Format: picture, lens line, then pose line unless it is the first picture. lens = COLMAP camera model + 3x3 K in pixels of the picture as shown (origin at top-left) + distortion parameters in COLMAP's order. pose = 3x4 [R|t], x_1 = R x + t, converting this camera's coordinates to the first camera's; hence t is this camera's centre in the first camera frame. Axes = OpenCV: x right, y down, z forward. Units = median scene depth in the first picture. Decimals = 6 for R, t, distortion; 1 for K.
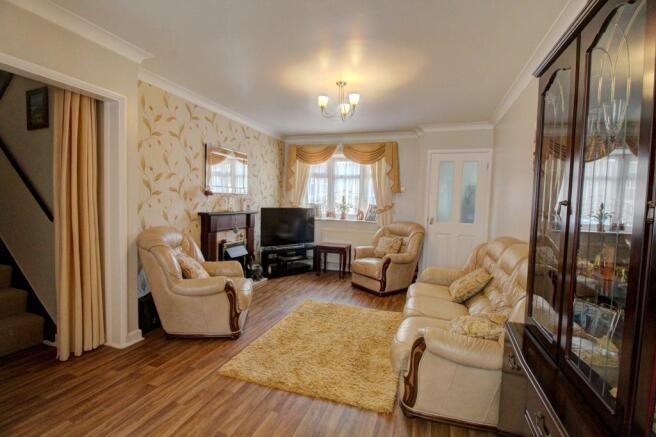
lens RADIAL K [[305.8, 0, 328.0], [0, 305.8, 218.5], [0, 0, 1]] dist [0.002293, -0.011632]
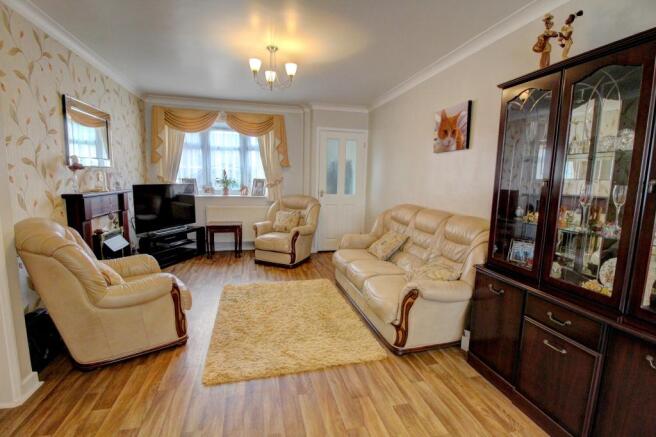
lens RADIAL K [[305.8, 0, 328.0], [0, 305.8, 218.5], [0, 0, 1]] dist [0.002293, -0.011632]
pose [[0.841518, -0.081225, 0.534088, -0.259601], [0.033312, 0.994553, 0.098766, -0.011743], [-0.539201, -0.065321, 0.839640, 0.072914]]
